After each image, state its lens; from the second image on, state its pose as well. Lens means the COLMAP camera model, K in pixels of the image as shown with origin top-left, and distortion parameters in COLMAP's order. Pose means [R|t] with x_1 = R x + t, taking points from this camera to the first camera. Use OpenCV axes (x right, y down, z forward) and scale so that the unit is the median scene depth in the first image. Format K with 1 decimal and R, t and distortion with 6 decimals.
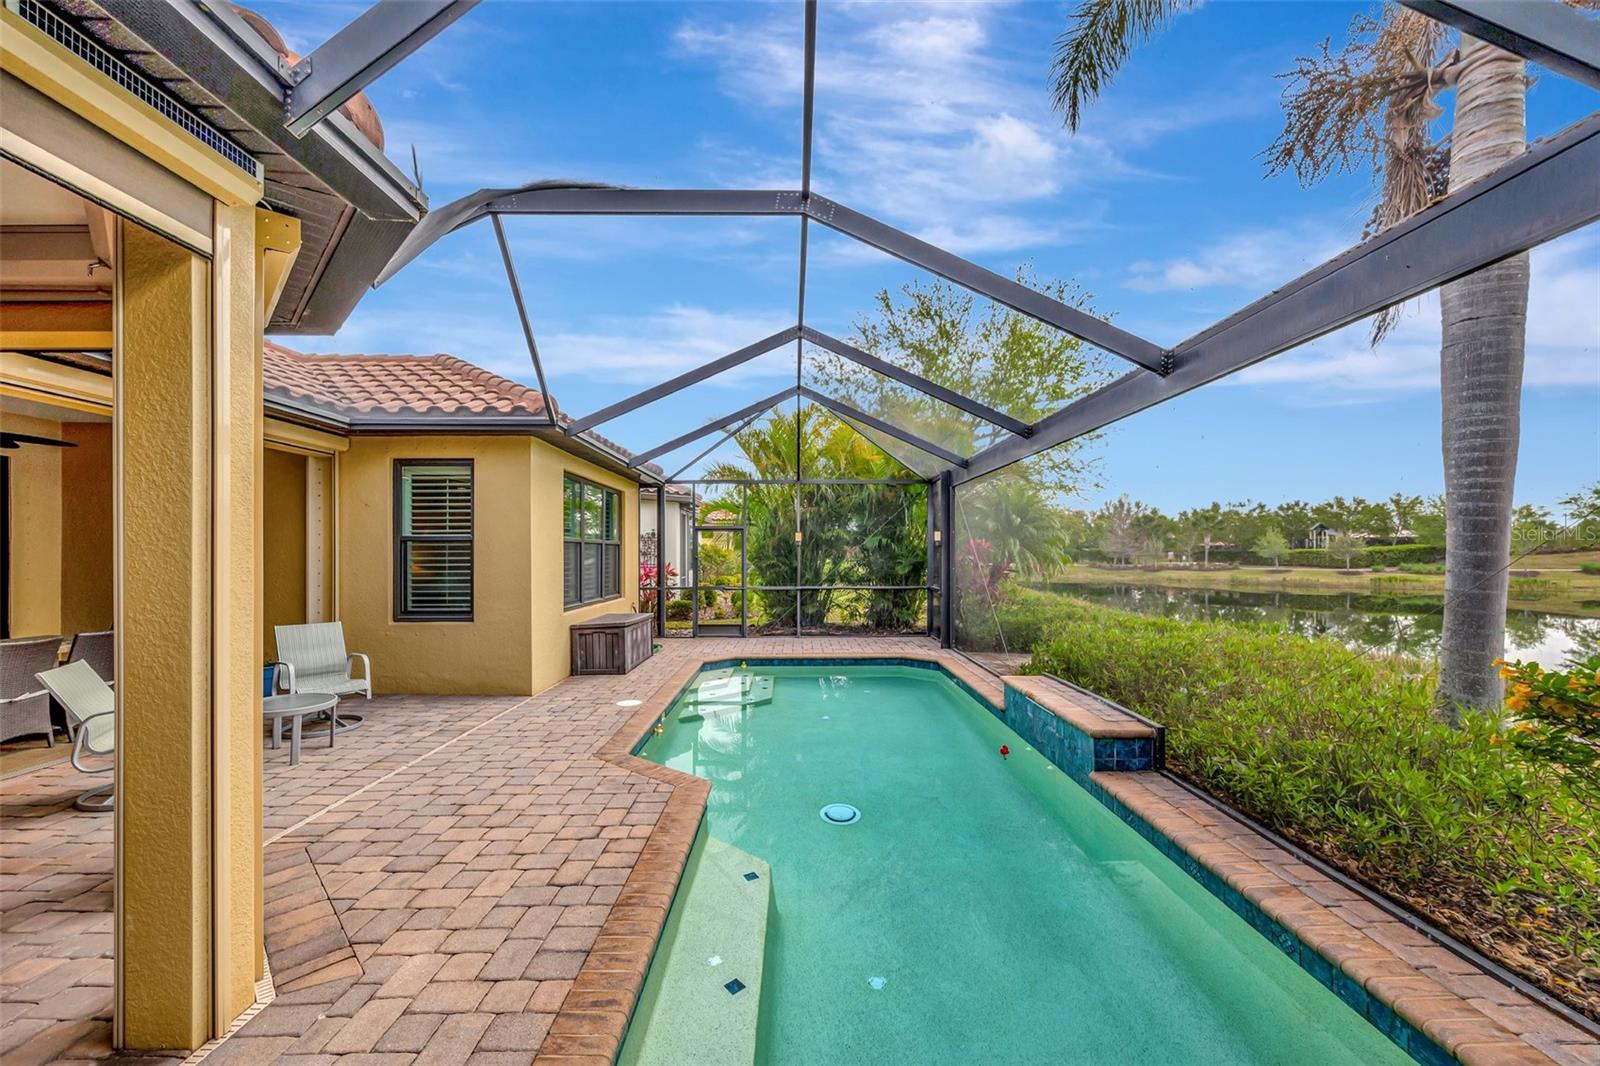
lens RADIAL K [[613.4, 0, 795.8], [0, 613.4, 551.2], [0, 0, 1]] dist [-0.000621, 0.000041]
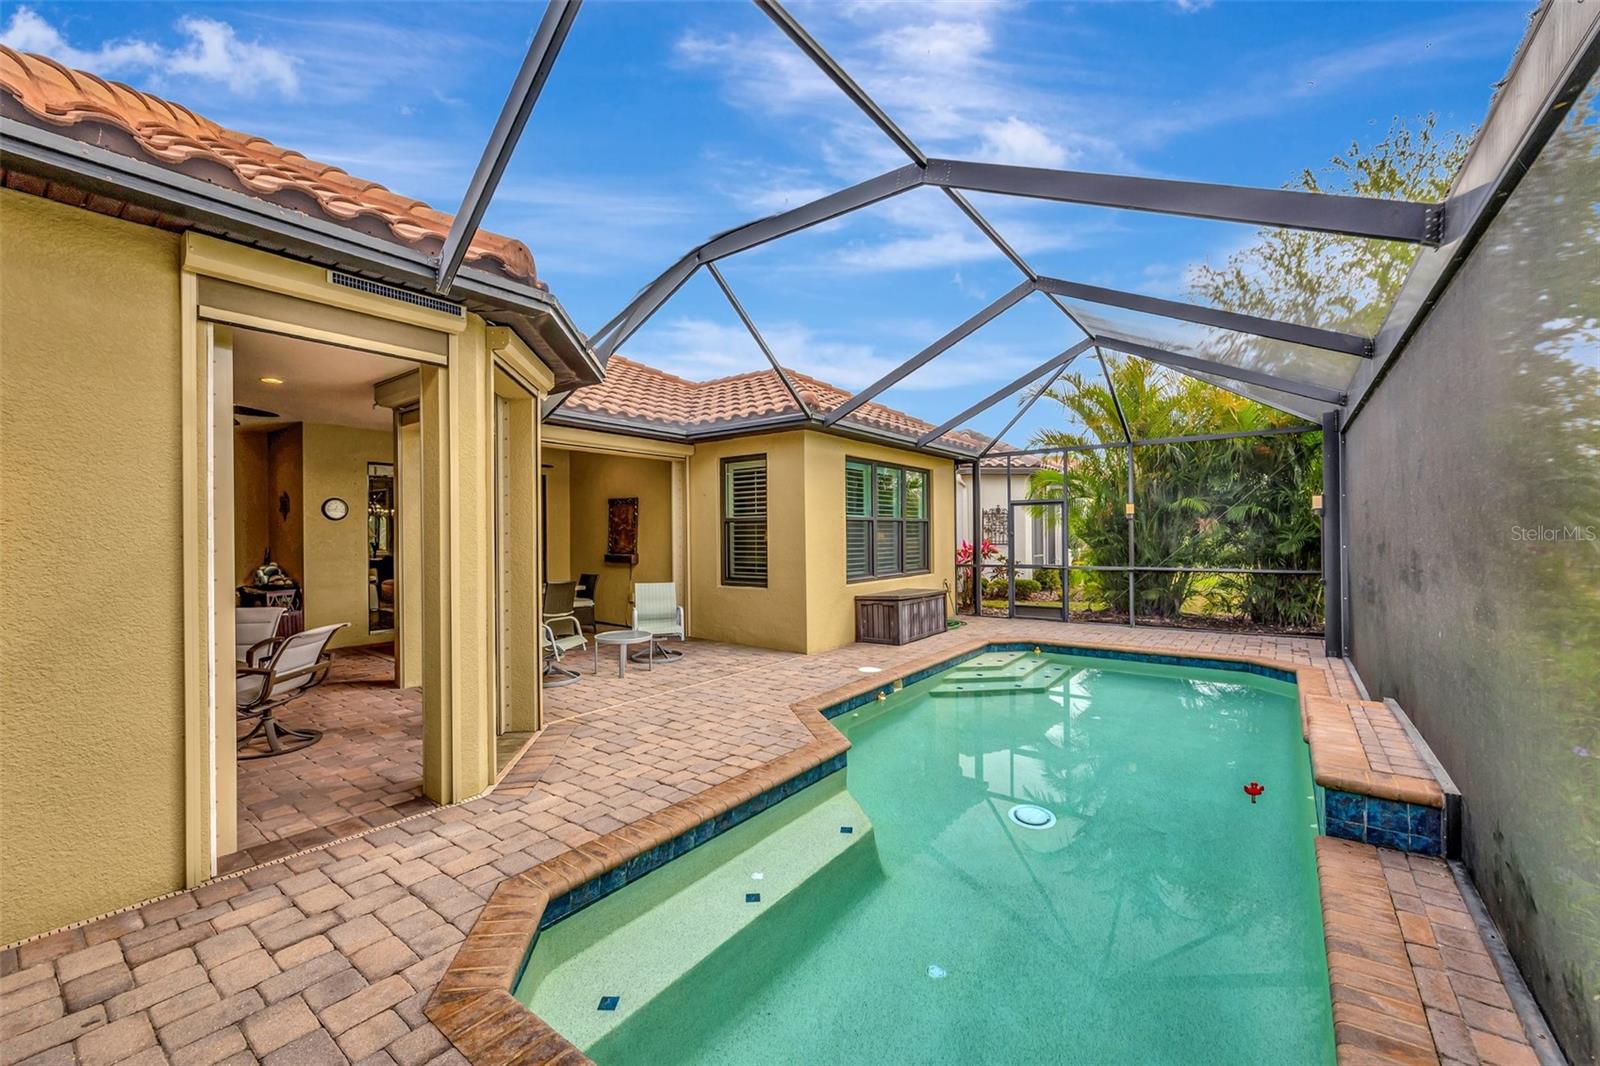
lens RADIAL K [[634.1, 0, 800.0], [0, 634.1, 533.0], [0, 0, 1]] dist [-0.002924, 0.000434]
pose [[0.798357, -0.006828, -0.602146, 0.264908], [0.011455, 0.999927, 0.003849, 0.002606], [0.602076, -0.009970, 0.798376, 0.038508]]
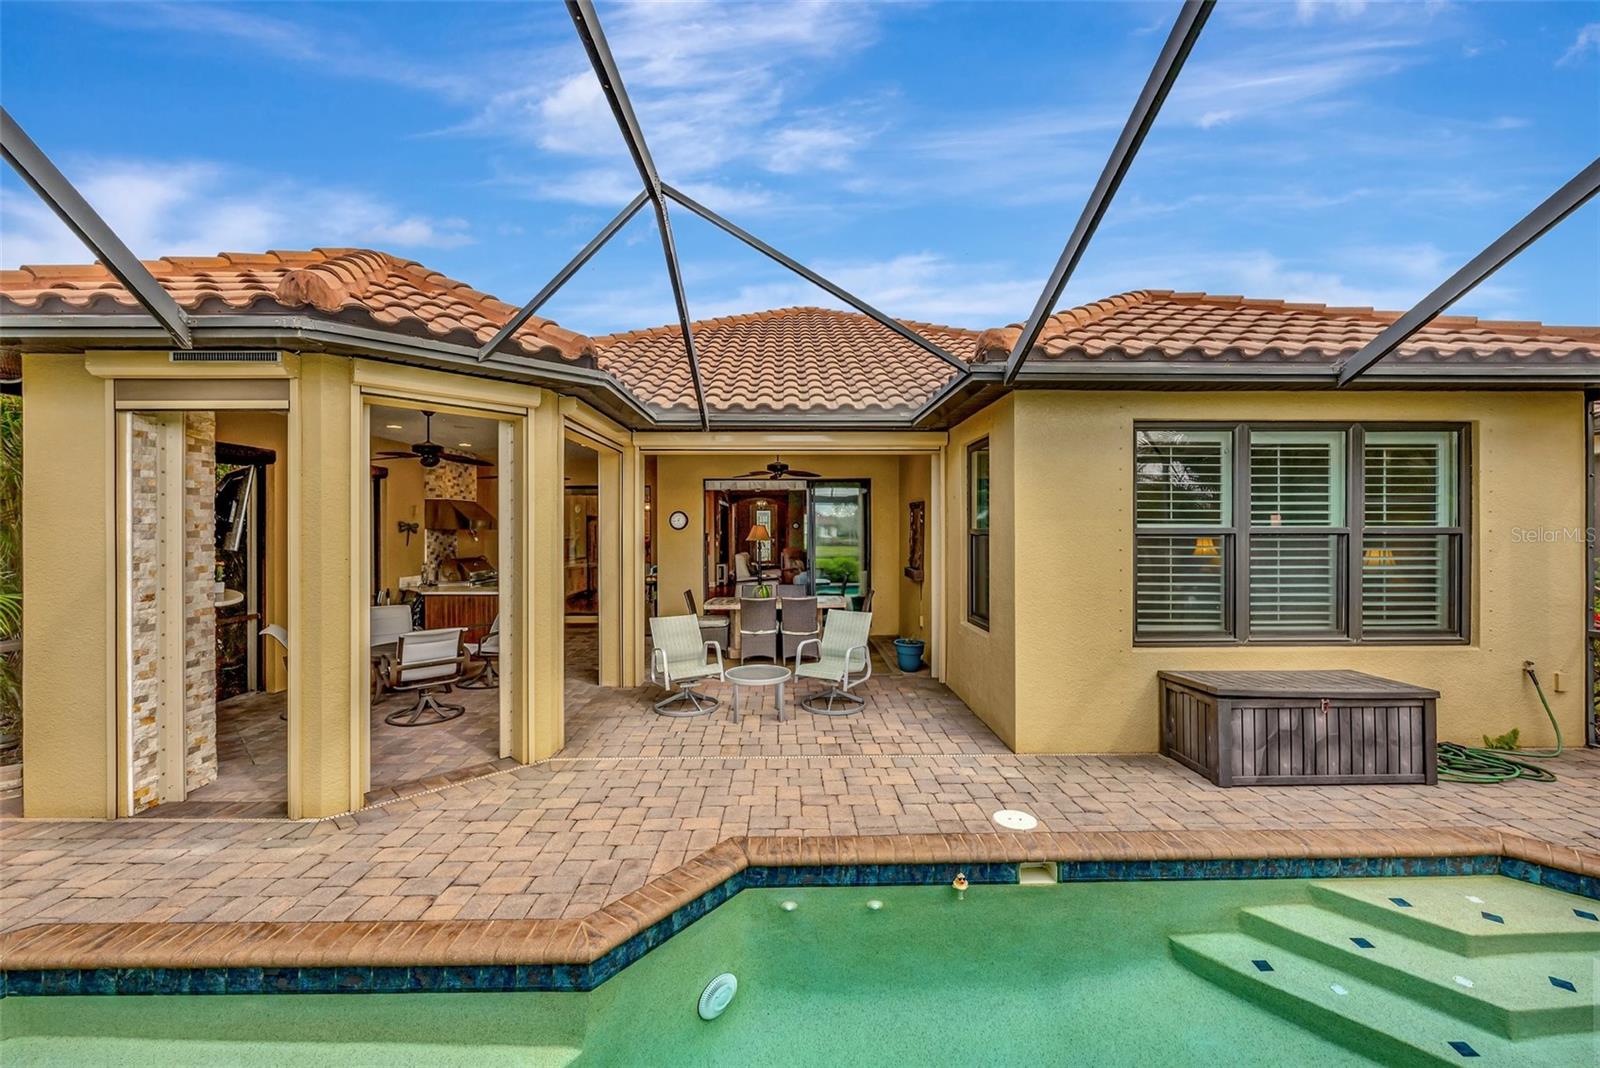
lens RADIAL K [[634.1, 0, 800.0], [0, 634.1, 534.0], [0, 0, 1]] dist [-0.002924, 0.000434]
pose [[0.022338, 0.009260, -0.999708, 0.285861], [0.008406, 0.999920, 0.009450, -0.027424], [0.999715, -0.008615, 0.022258, 0.690332]]
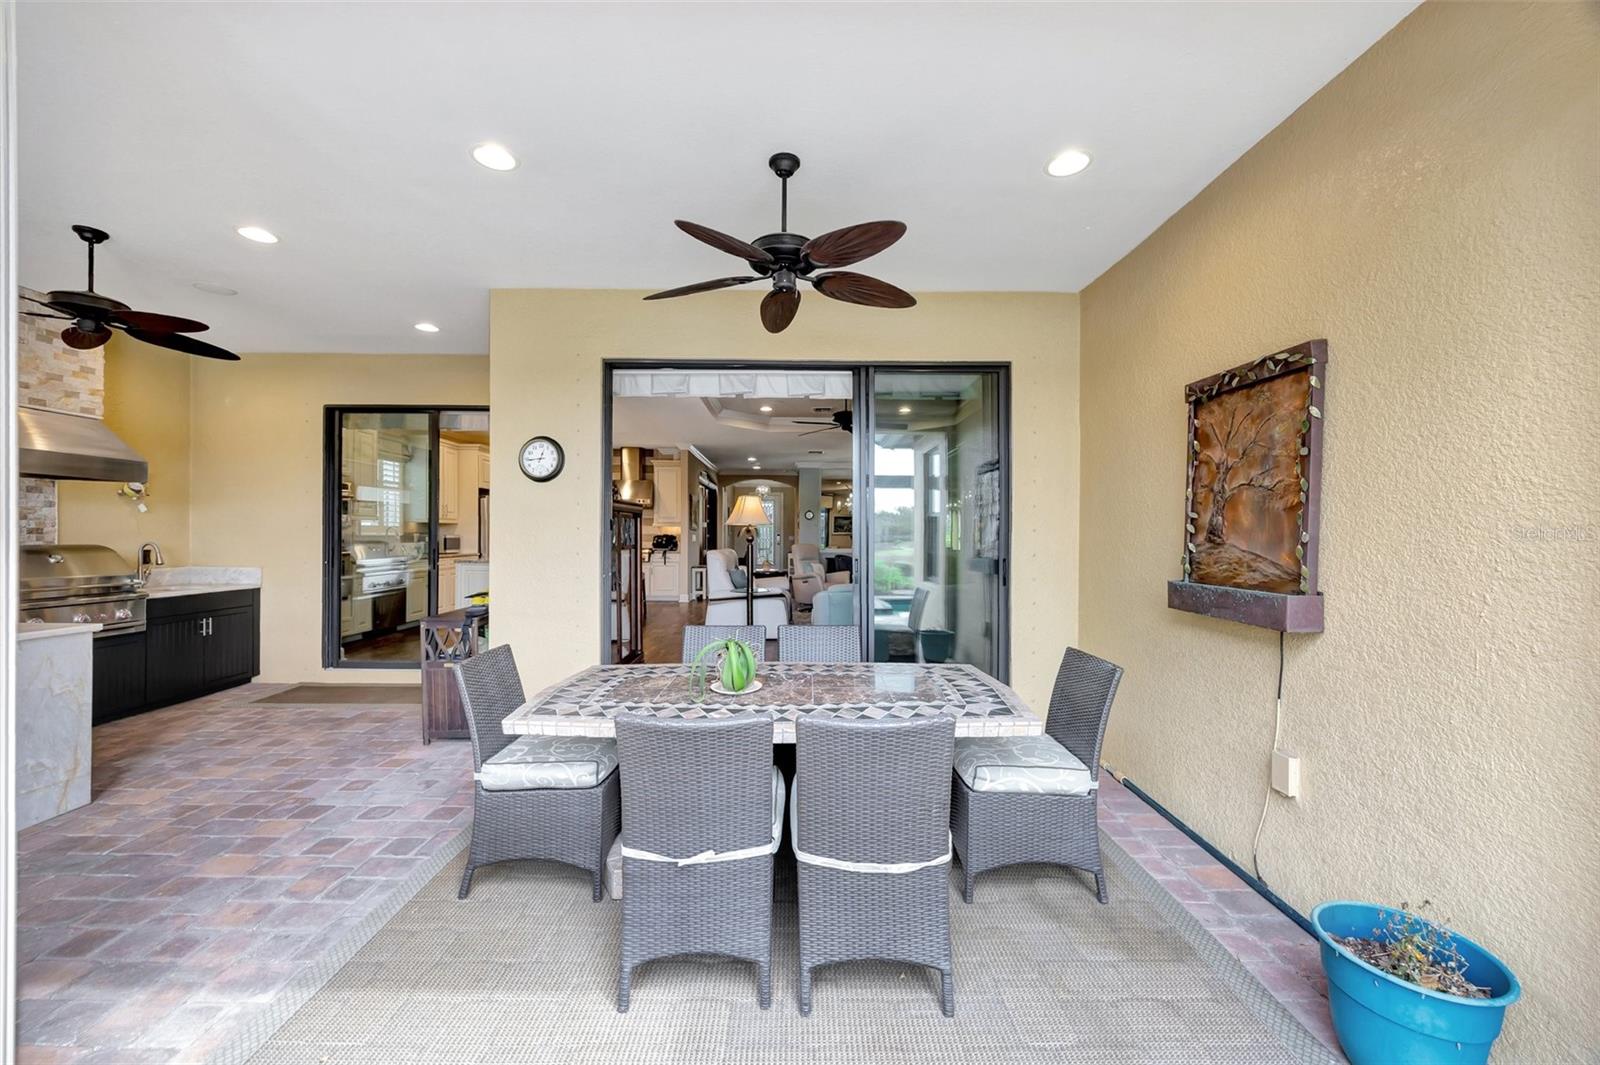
lens RADIAL K [[619.8, 0, 792.4], [0, 619.8, 531.5], [0, 0, 1]] dist [-0.001614, -0.000266]
pose [[0.001314, -0.004241, -0.999990, -0.560625], [-0.001454, 0.999990, -0.004243, 0.021854], [0.999998, 0.001460, 0.001308, 0.679974]]
